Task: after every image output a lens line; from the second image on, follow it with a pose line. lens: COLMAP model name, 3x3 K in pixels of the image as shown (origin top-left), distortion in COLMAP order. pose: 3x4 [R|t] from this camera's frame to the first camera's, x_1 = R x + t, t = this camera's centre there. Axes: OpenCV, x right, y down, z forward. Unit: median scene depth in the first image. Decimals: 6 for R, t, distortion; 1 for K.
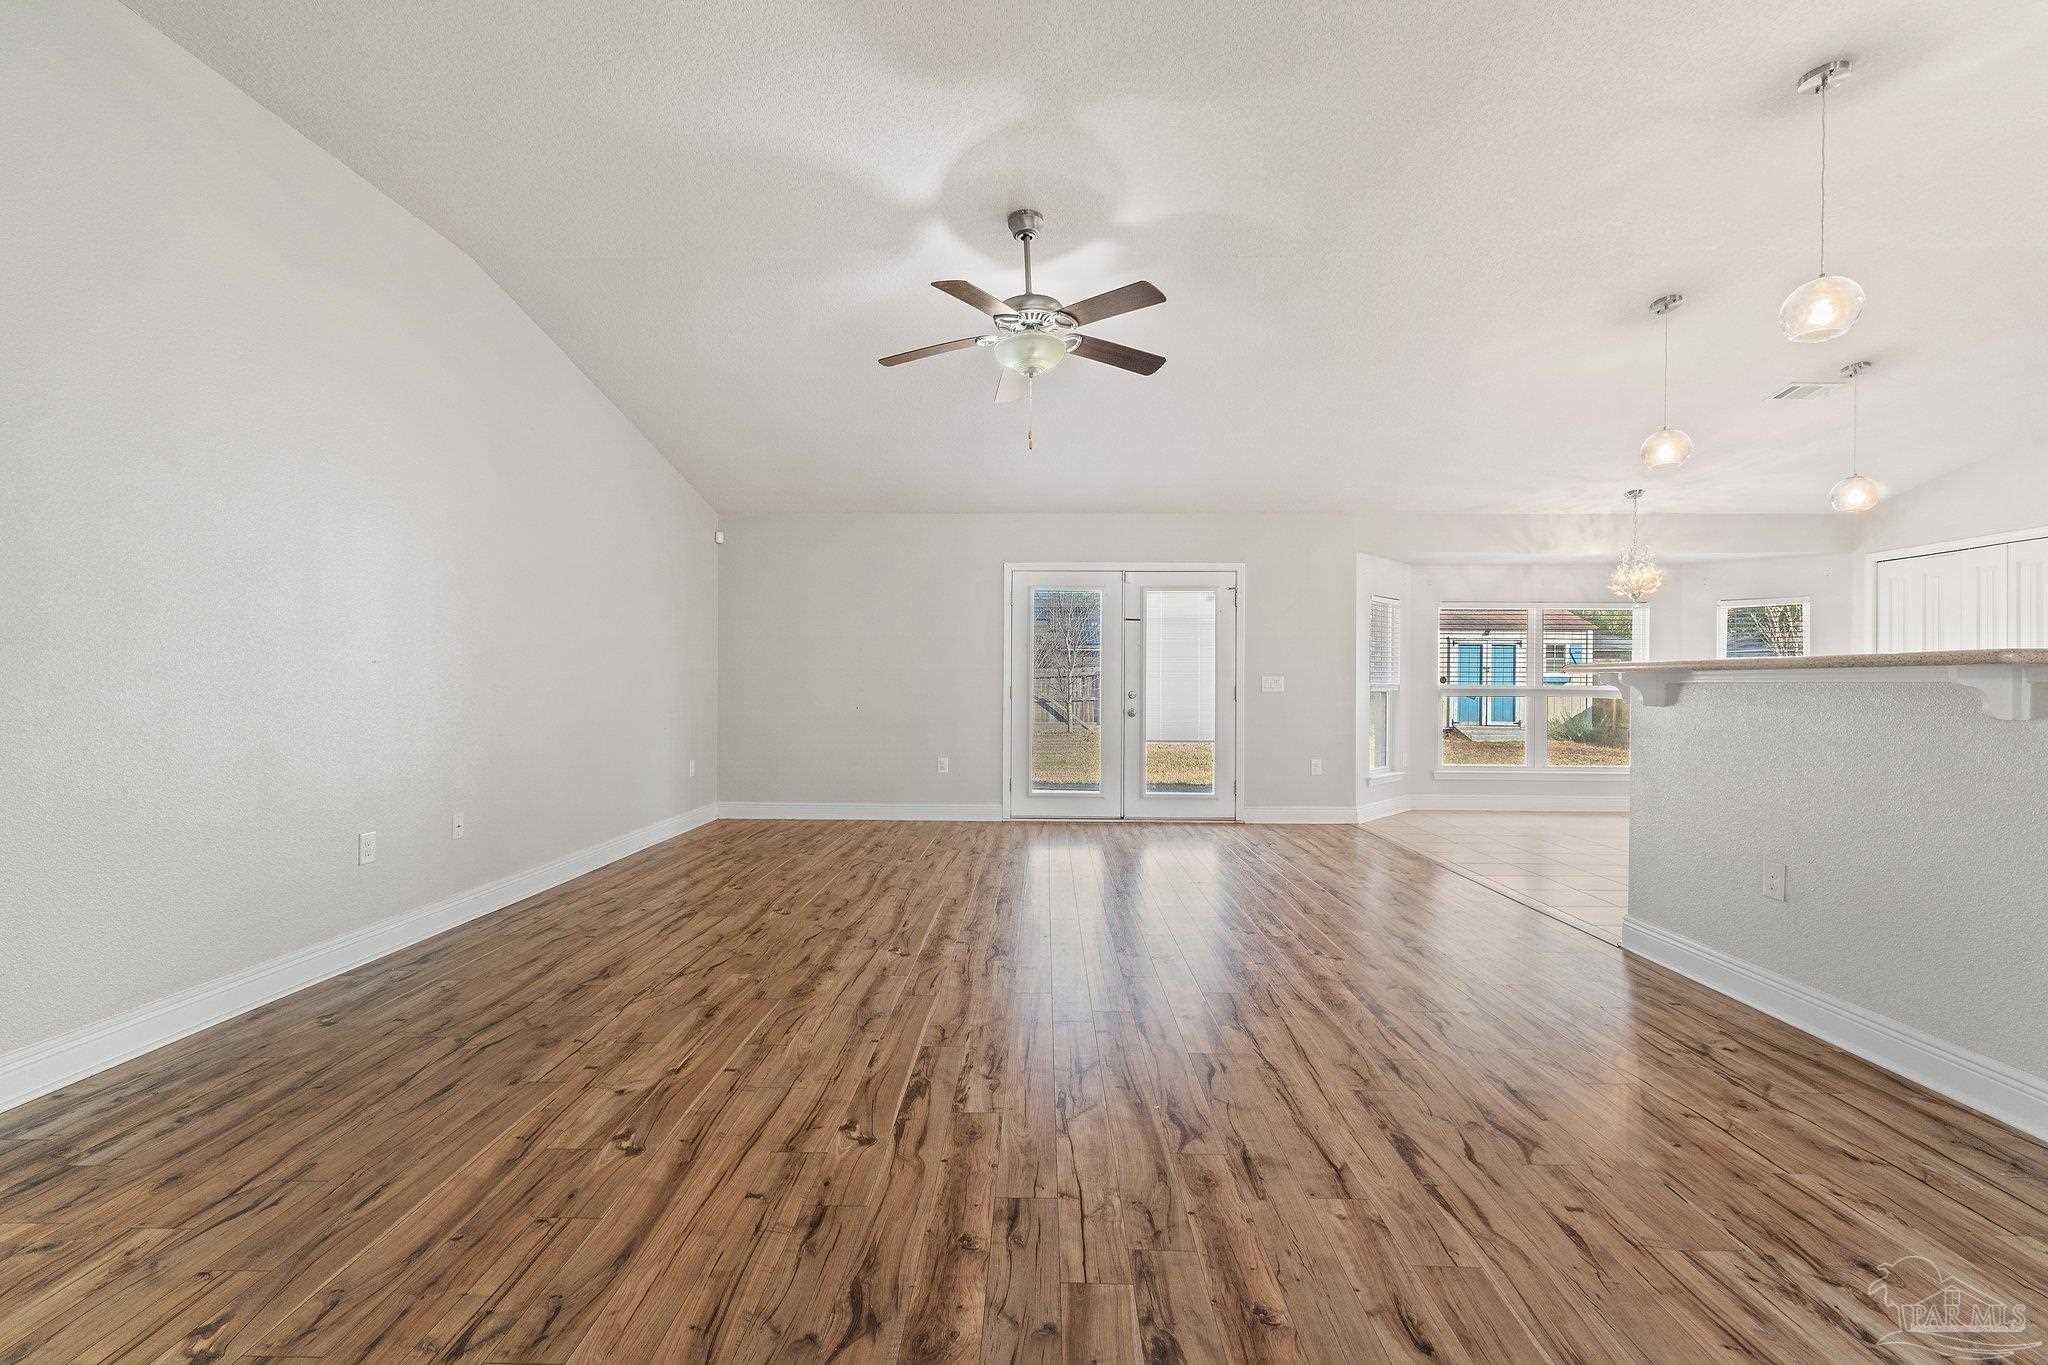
lens RADIAL K [[854.4, 0, 1021.3], [0, 854.4, 682.3], [0, 0, 1]] dist [0.001762, 0.000053]
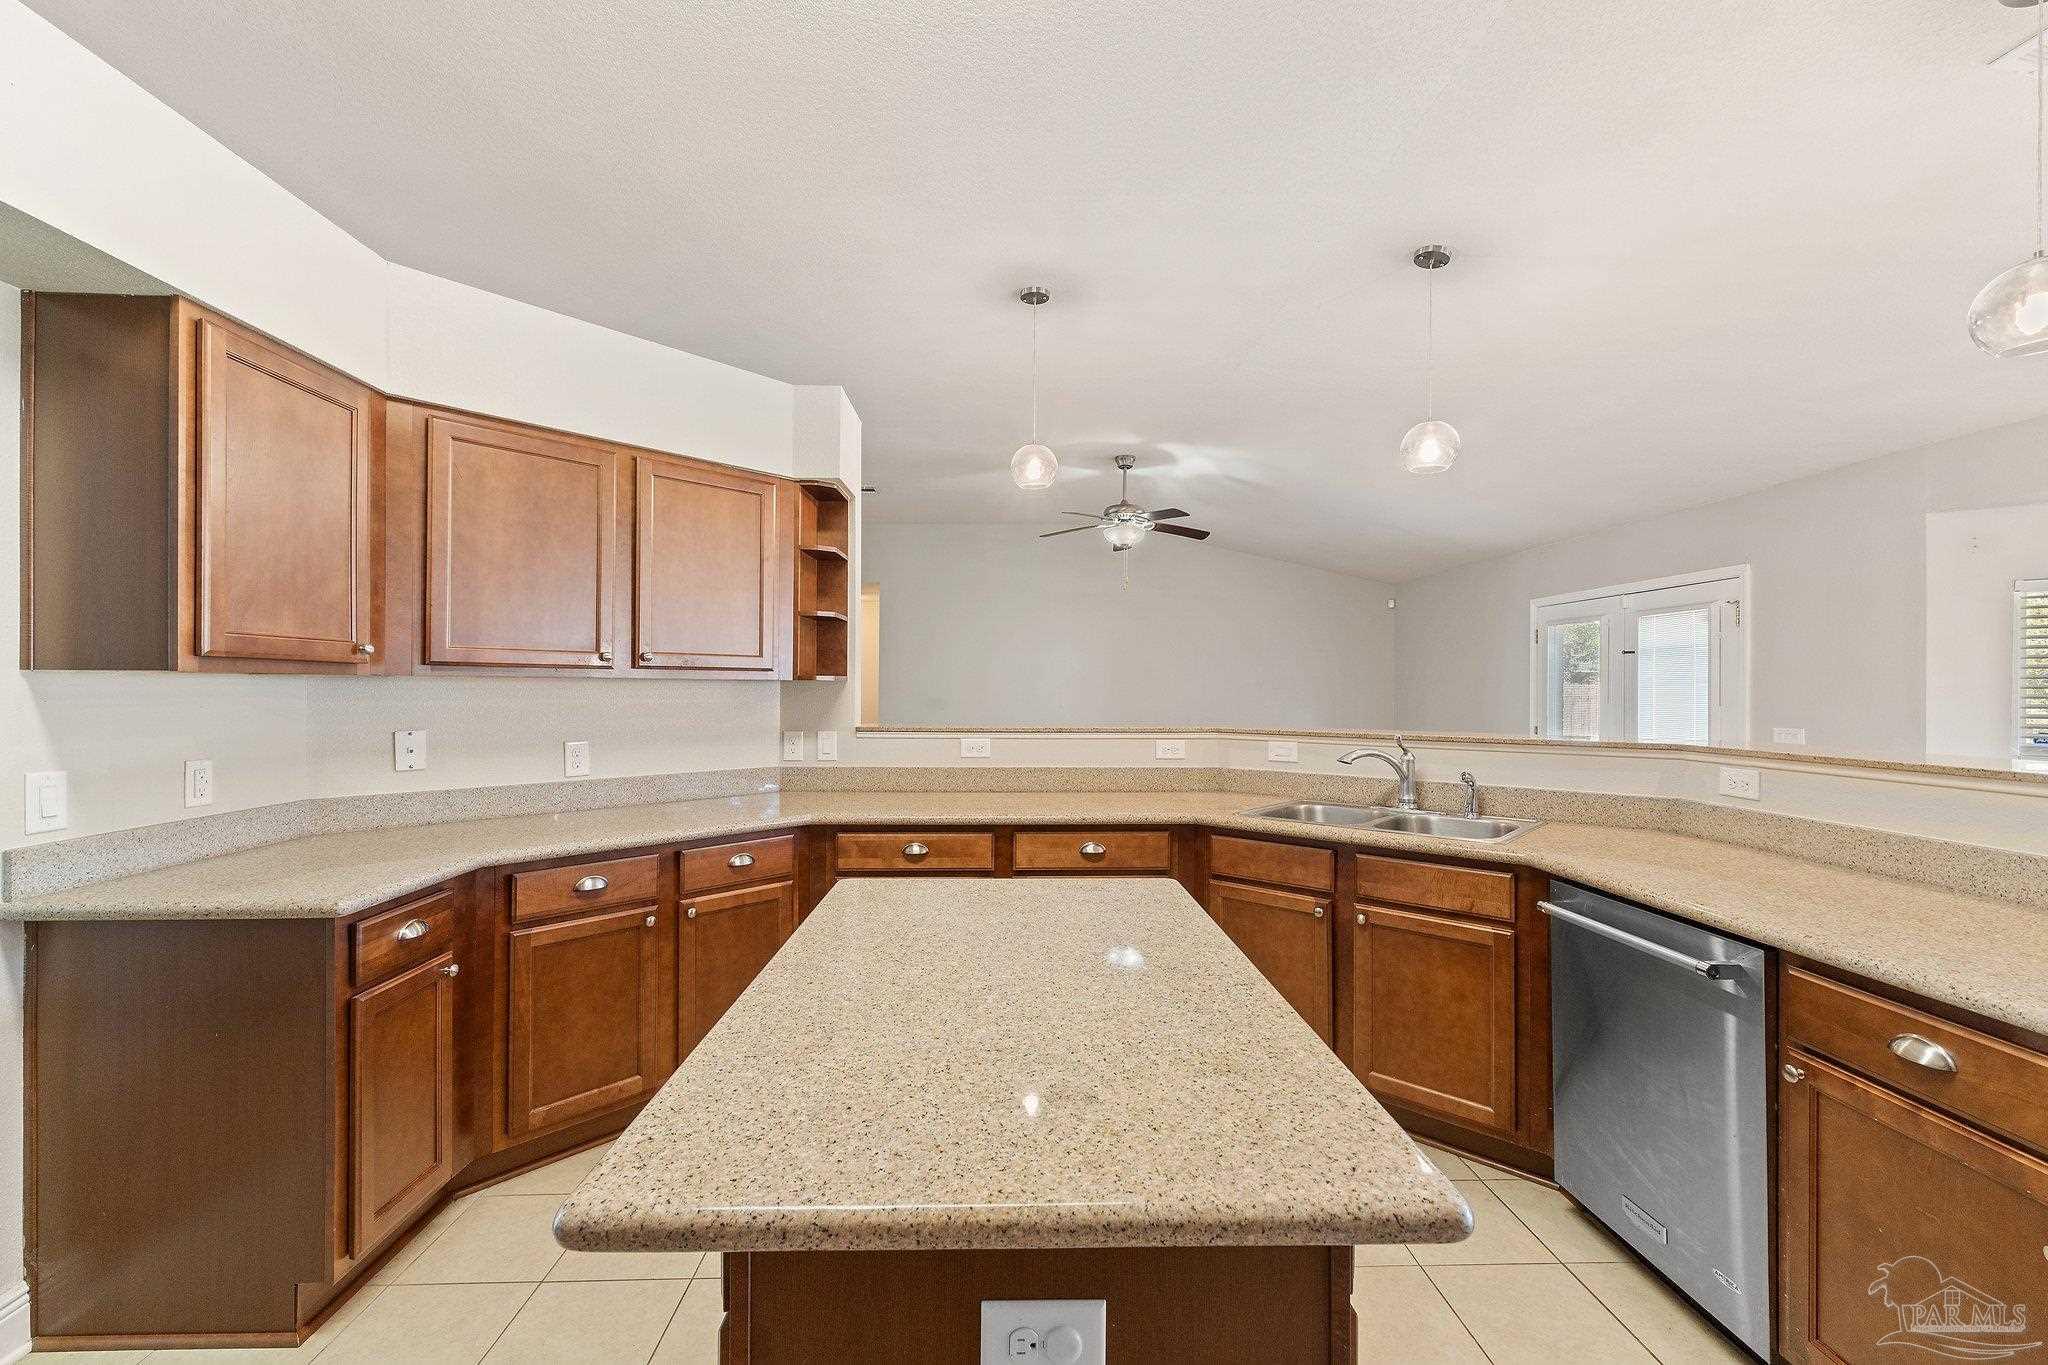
lens RADIAL K [[854.4, 0, 1013.0], [0, 854.4, 679.2], [0, 0, 1]] dist [0.001762, 0.000053]
pose [[0.055265, -0.017445, -0.998319, 1.916034], [-0.004032, 0.999835, -0.017694, -0.065963], [0.998464, 0.005003, 0.055186, 0.762243]]
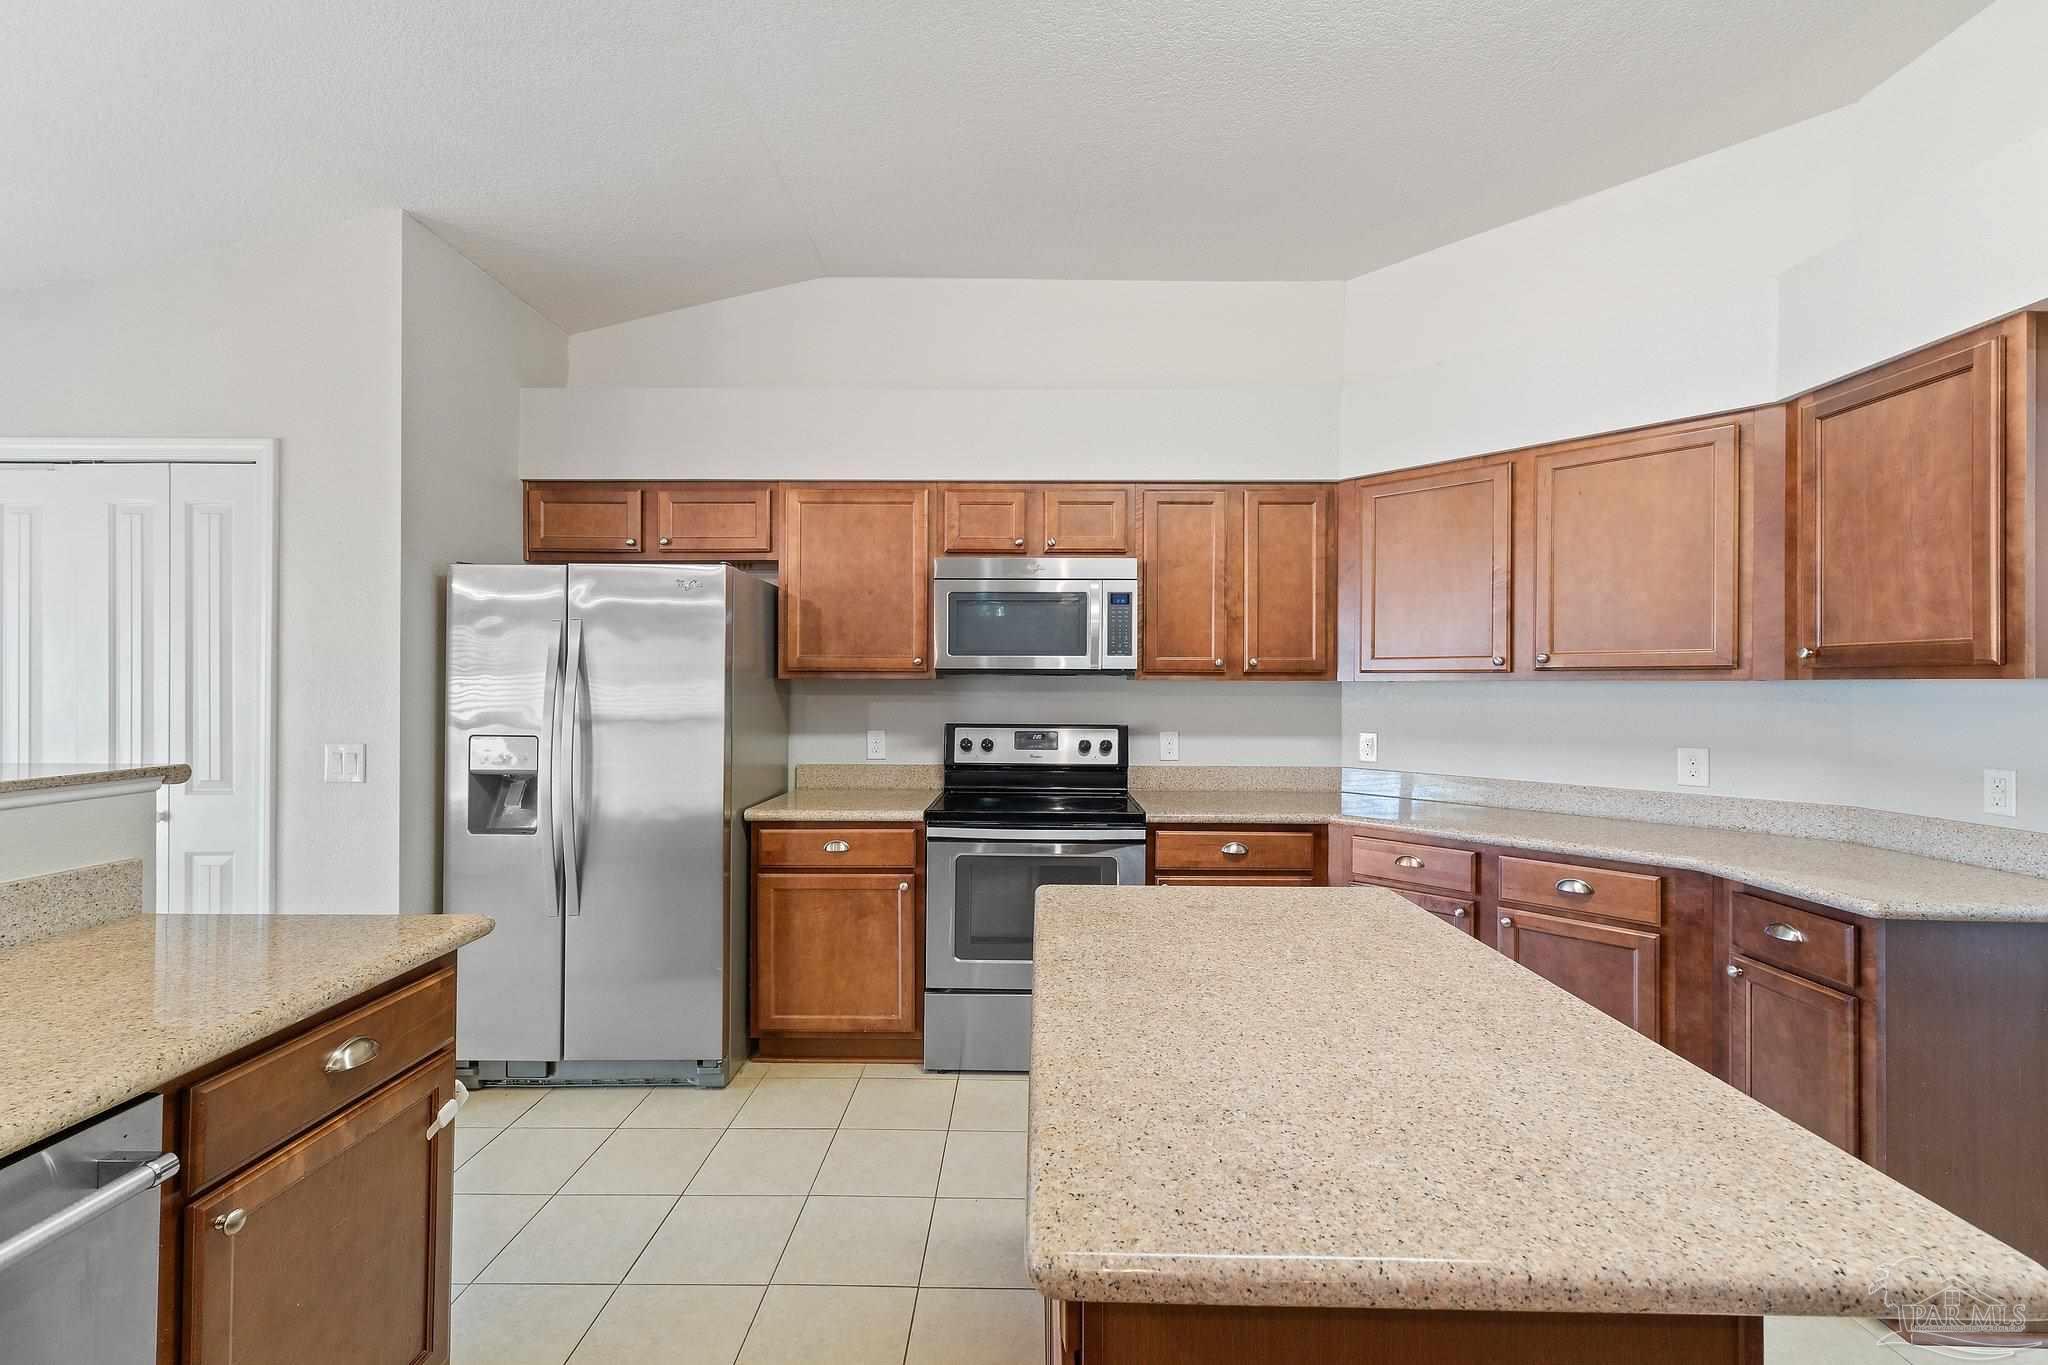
lens RADIAL K [[854.4, 0, 1021.2], [0, 854.4, 692.4], [0, 0, 1]] dist [0.001762, 0.000053]
pose [[-0.018234, -0.008905, 0.999794, 1.140260], [-0.005132, 0.999948, 0.008812, -0.070210], [-0.999821, -0.004970, -0.018279, 0.913363]]
